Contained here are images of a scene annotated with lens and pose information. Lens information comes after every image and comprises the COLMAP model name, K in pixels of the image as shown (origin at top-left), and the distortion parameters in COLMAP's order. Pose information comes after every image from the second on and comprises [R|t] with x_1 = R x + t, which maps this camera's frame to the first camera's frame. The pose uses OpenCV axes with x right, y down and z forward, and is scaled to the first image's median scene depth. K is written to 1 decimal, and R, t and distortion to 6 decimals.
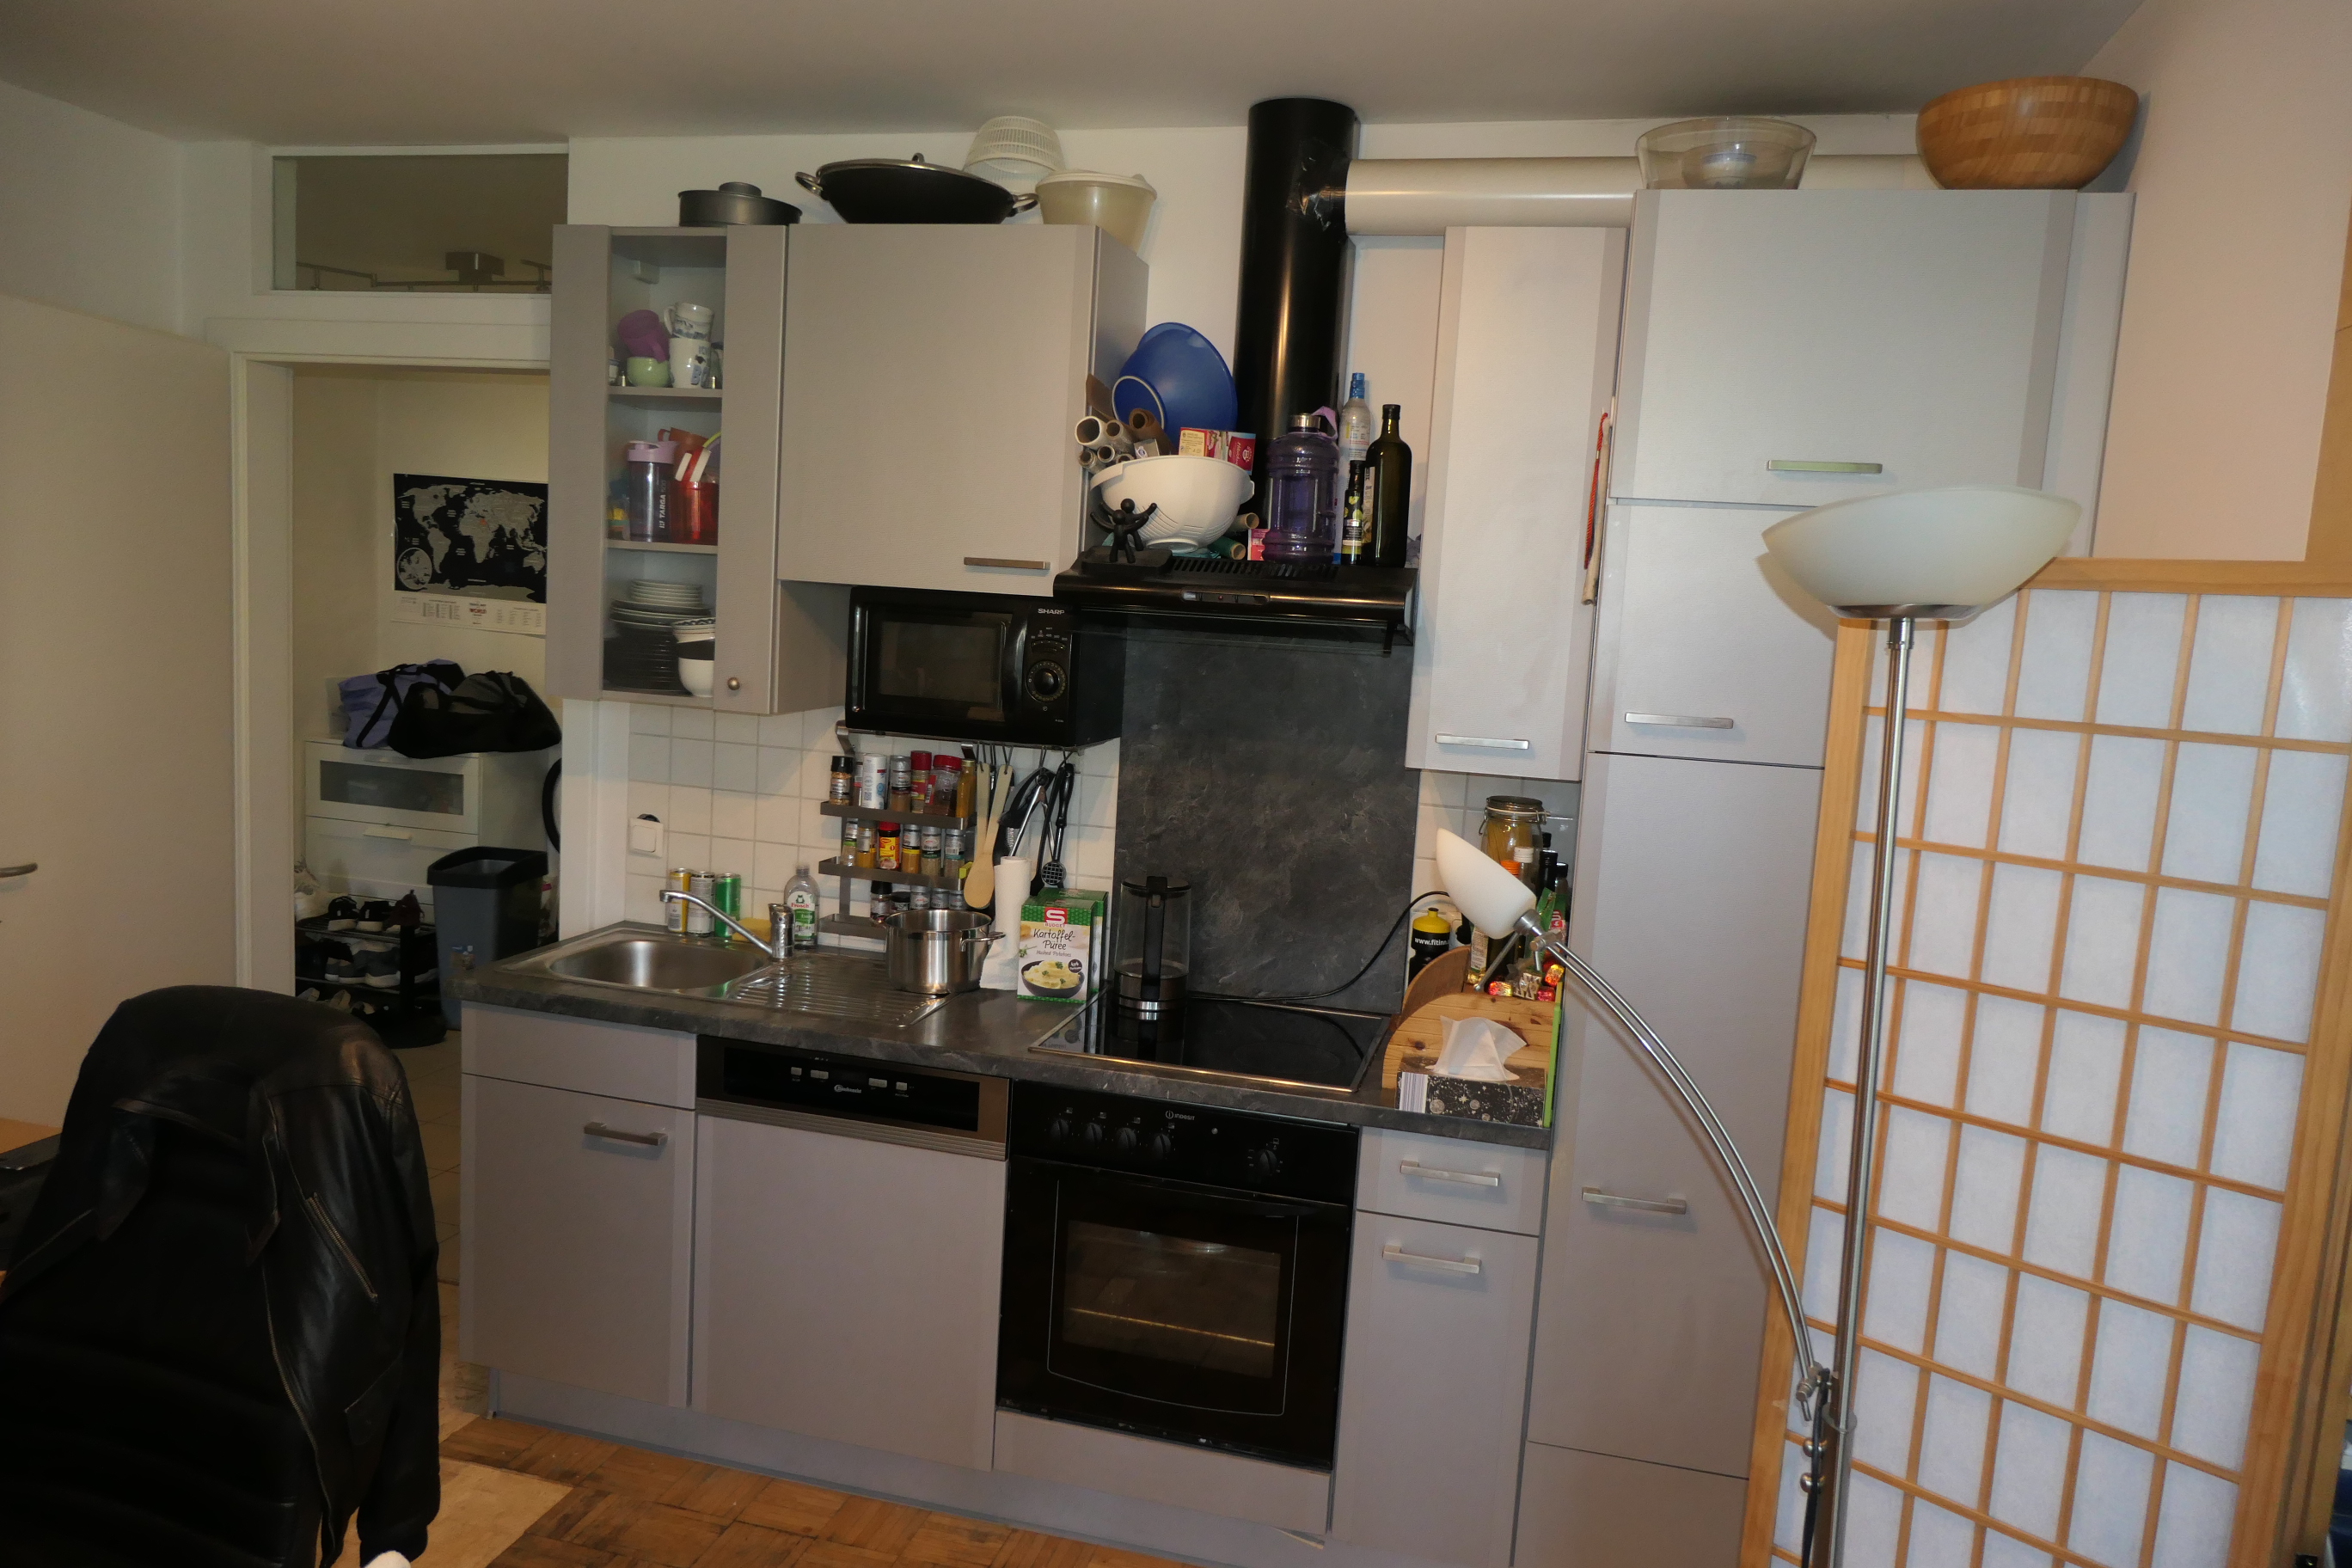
lens RADIAL K [[1626.2, 0, 1175.5], [0, 1626.2, 780.6], [0, 0, 1]] dist [-0.011250, 0.009823]
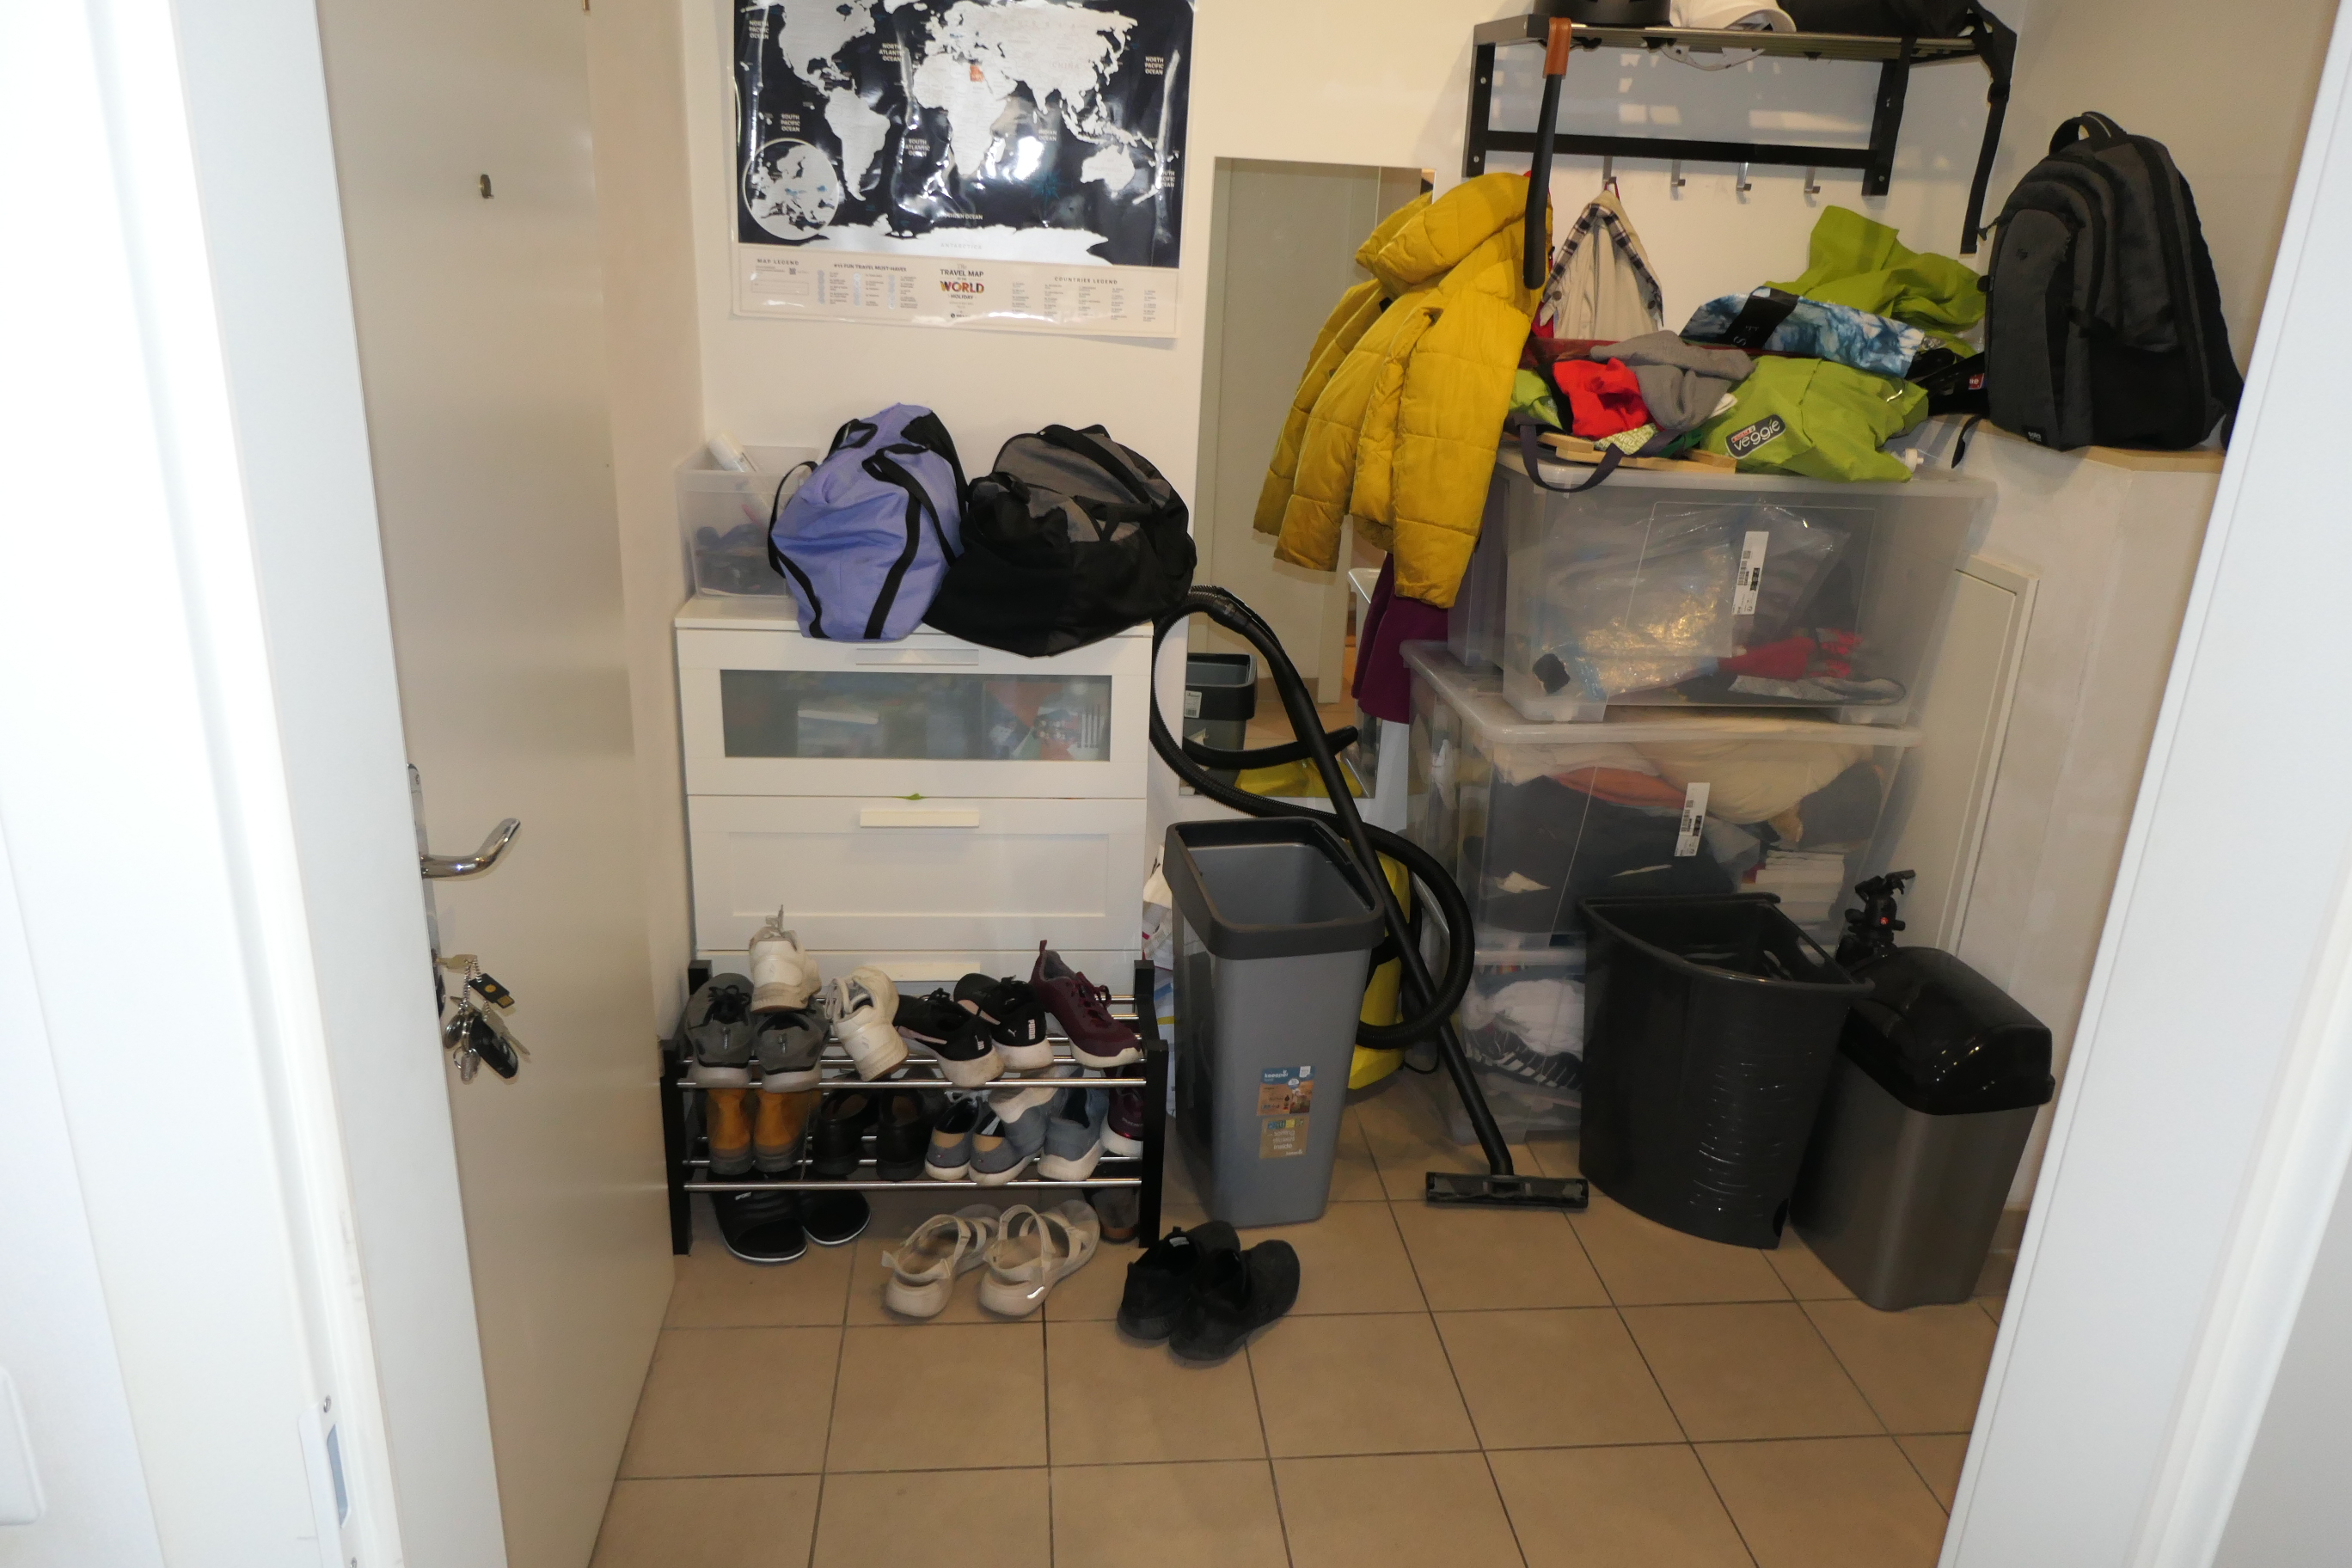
lens RADIAL K [[1626.2, 0, 1174.3], [0, 1626.2, 774.7], [0, 0, 1]] dist [-0.011250, 0.009823]
pose [[0.944287, -0.130038, 0.302346, -0.526963], [0.053499, 0.967065, 0.248843, -0.082616], [-0.324747, -0.218804, 0.920143, 0.538361]]
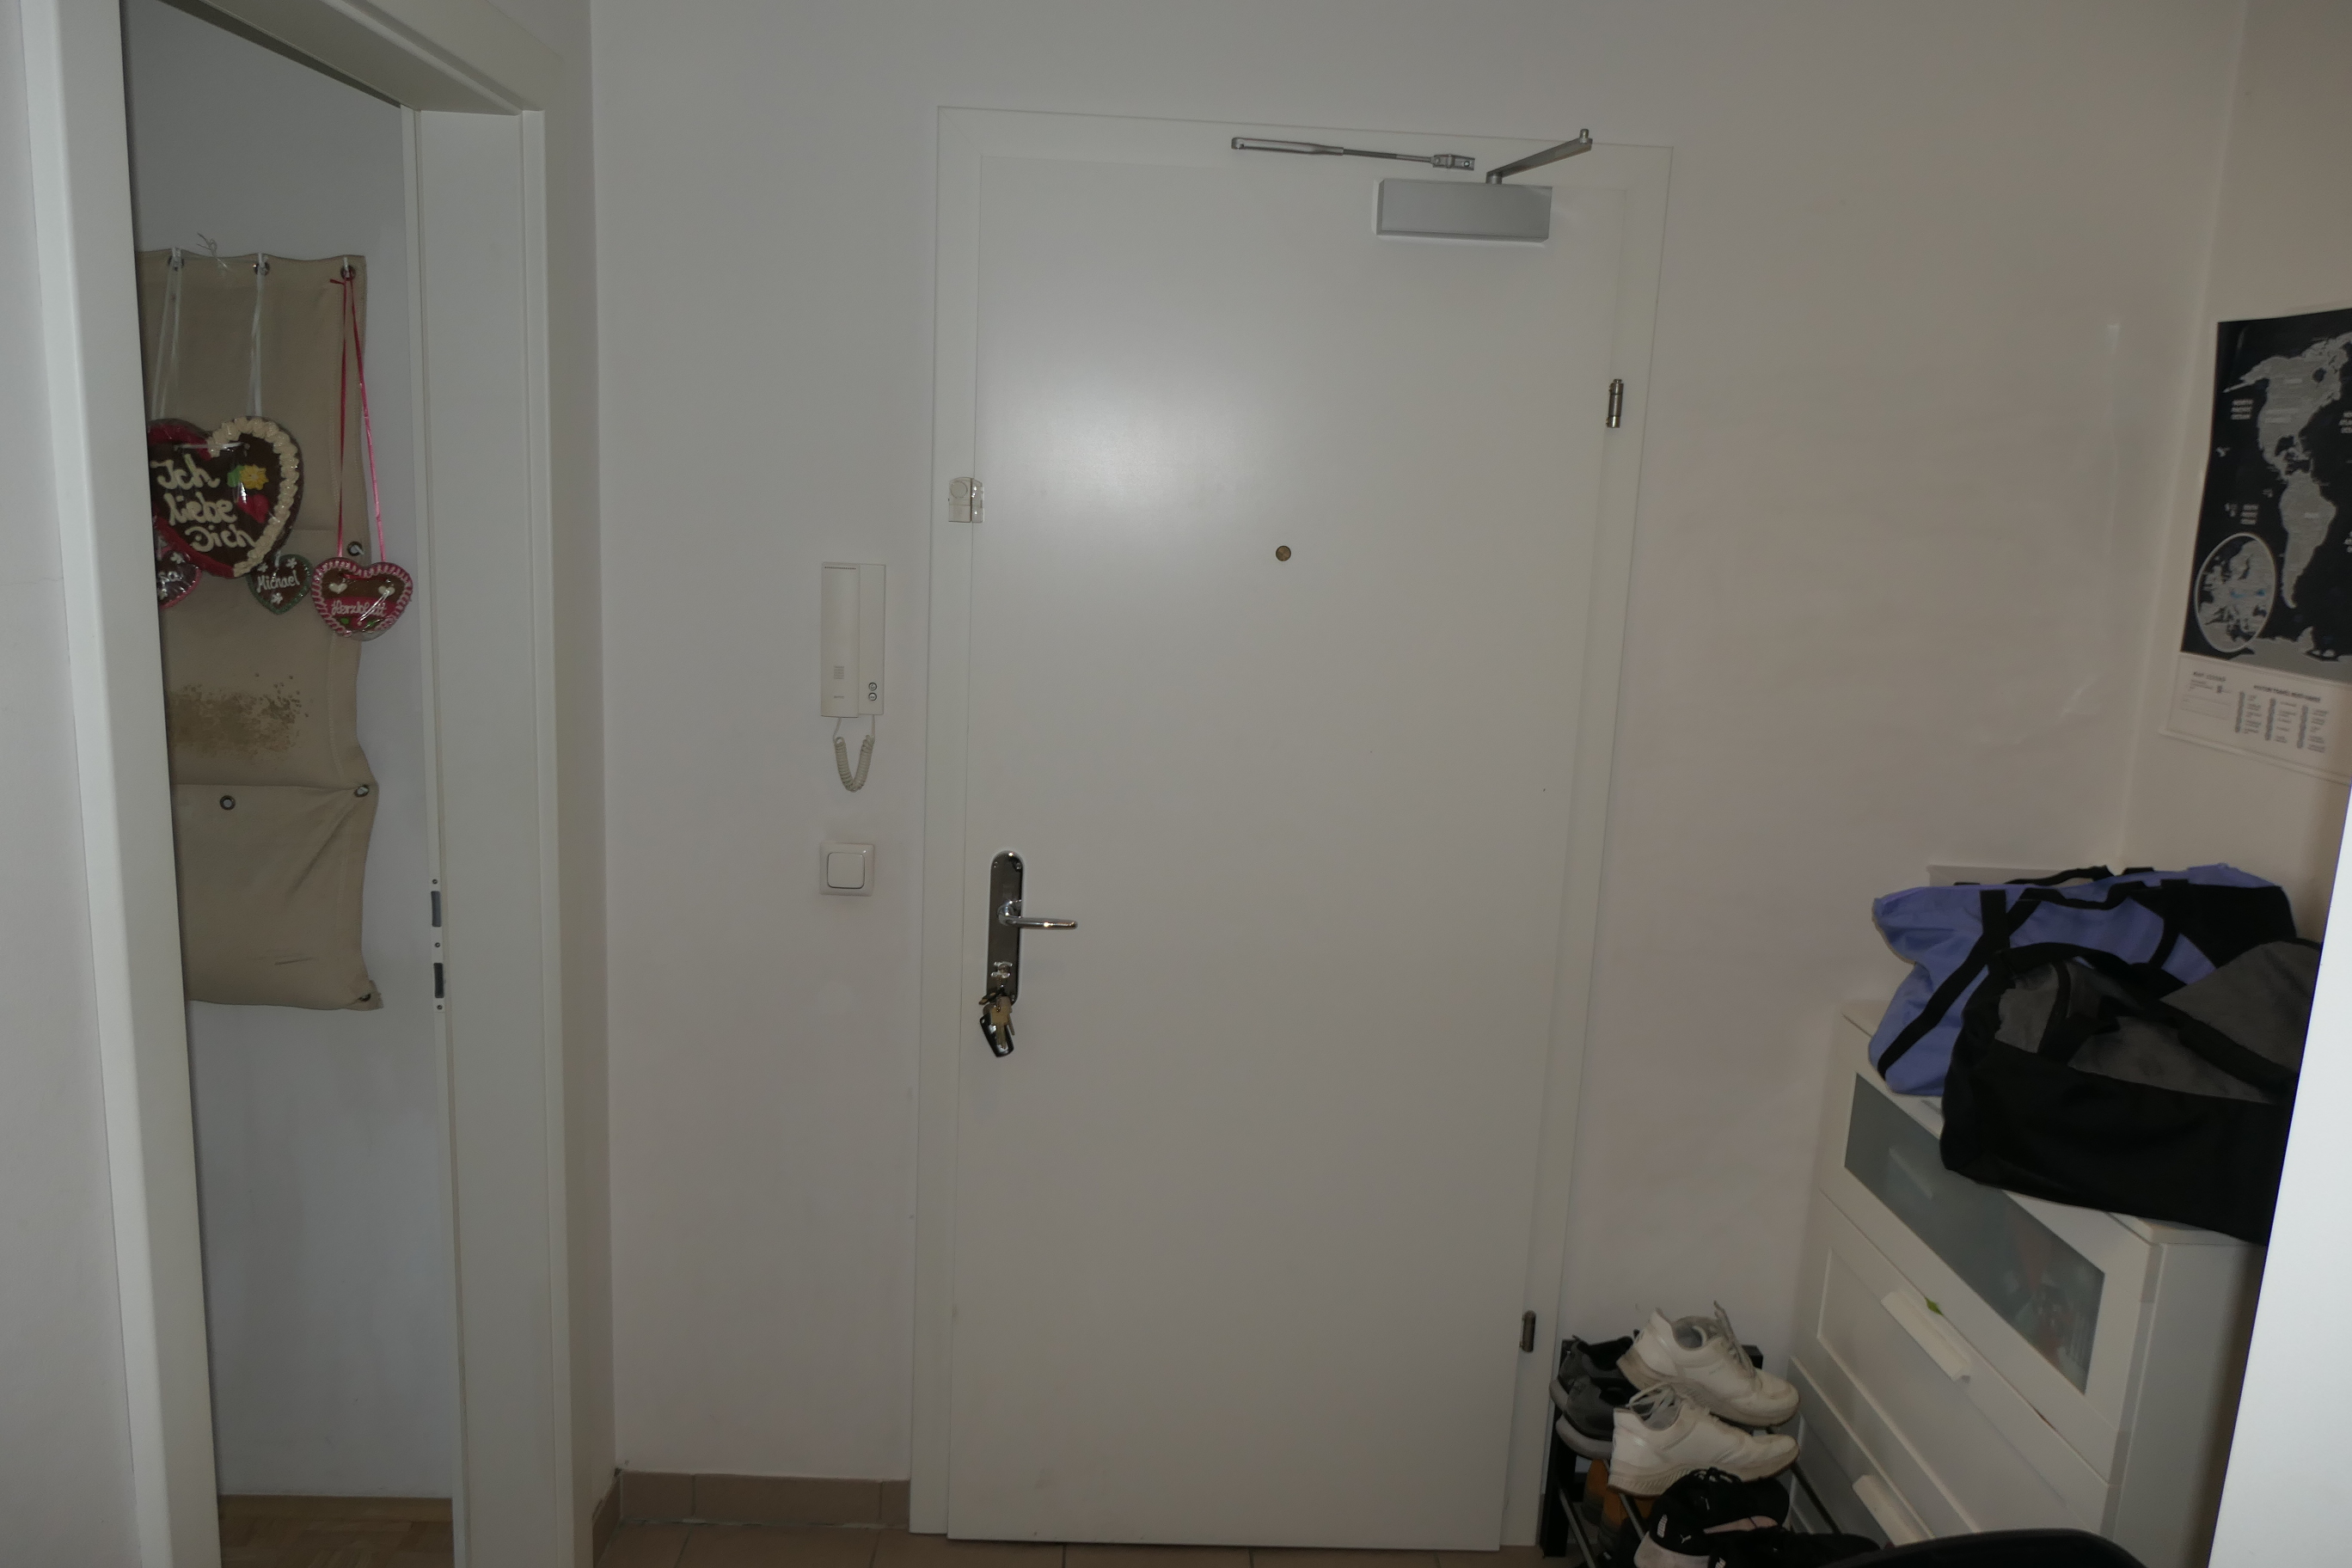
lens RADIAL K [[1626.2, 0, 1173.3], [0, 1626.2, 785.5], [0, 0, 1]] dist [-0.011250, 0.009823]
pose [[0.288105, 0.127885, -0.949021, -0.200760], [-0.143988, 0.985560, 0.089097, -0.088756], [0.946712, 0.110978, 0.302359, 0.688882]]
